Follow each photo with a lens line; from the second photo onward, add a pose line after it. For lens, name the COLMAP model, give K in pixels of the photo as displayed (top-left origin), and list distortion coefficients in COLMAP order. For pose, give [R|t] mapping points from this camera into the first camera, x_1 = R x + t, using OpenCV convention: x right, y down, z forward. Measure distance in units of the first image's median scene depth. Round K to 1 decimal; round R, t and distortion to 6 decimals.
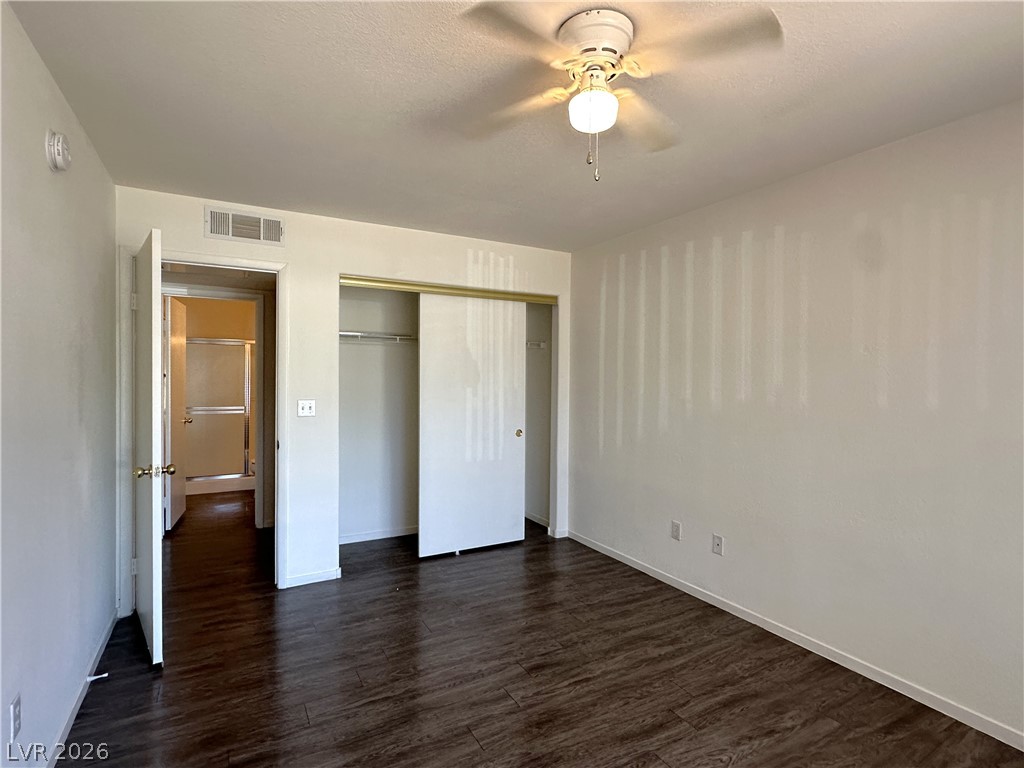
lens RADIAL K [[512.8, 0, 508.1], [0, 512.8, 384.0], [0, 0, 1]] dist [-0.001994, 0.001564]
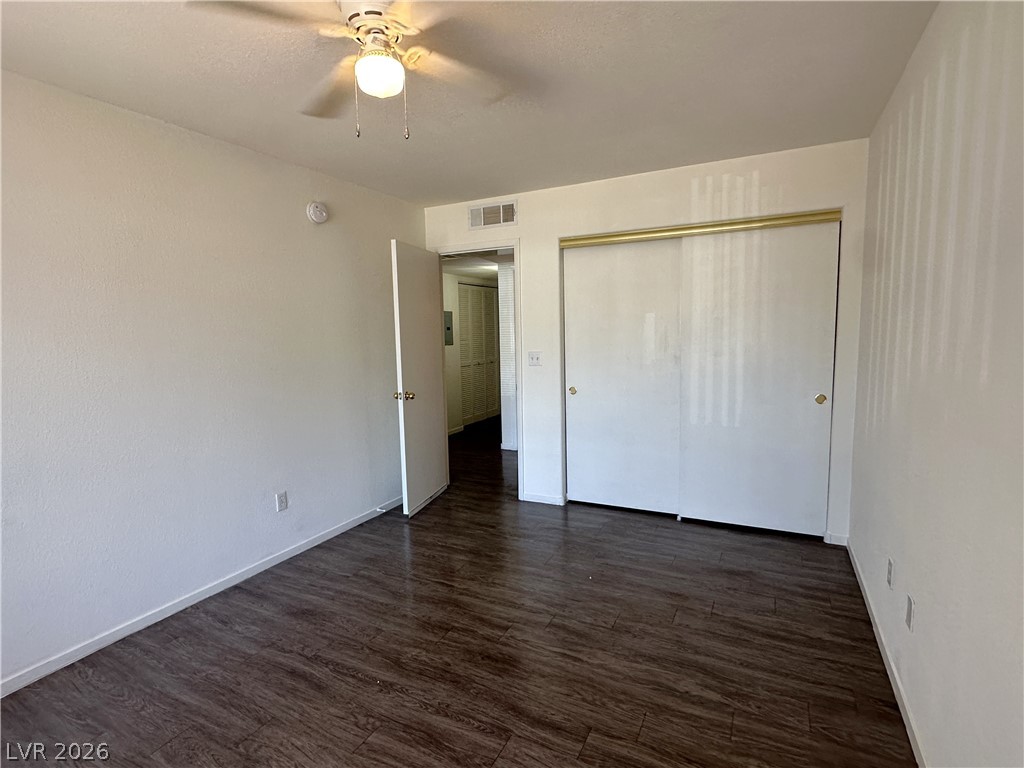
lens RADIAL K [[512.8, 0, 510.8], [0, 512.8, 381.7], [0, 0, 1]] dist [-0.001994, 0.001564]
pose [[0.557500, 0.066588, -0.827502, 0.677655], [0.013670, 0.995907, 0.089349, -0.007248], [0.830064, -0.061124, 0.554308, 0.343282]]
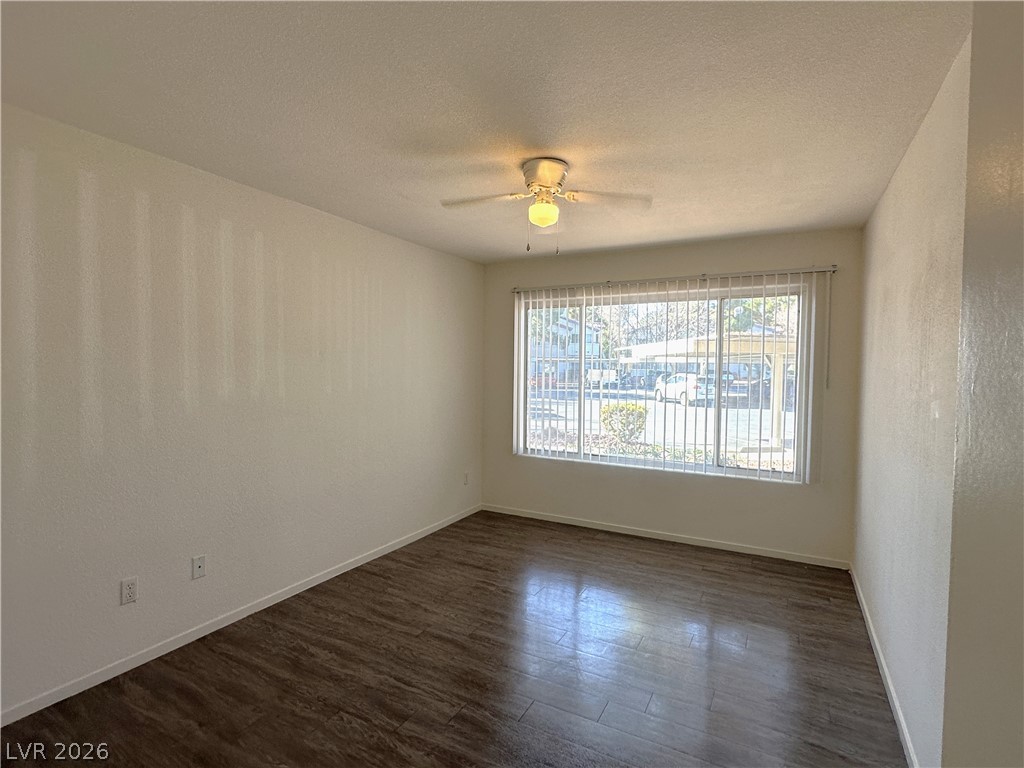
lens RADIAL K [[512.8, 0, 516.5], [0, 512.8, 386.1], [0, 0, 1]] dist [-0.001994, 0.001564]
pose [[-0.541684, -0.044836, 0.839386, -0.650973], [0.000193, 0.998570, 0.053463, -0.043181], [-0.840582, 0.029122, -0.540900, 1.098015]]
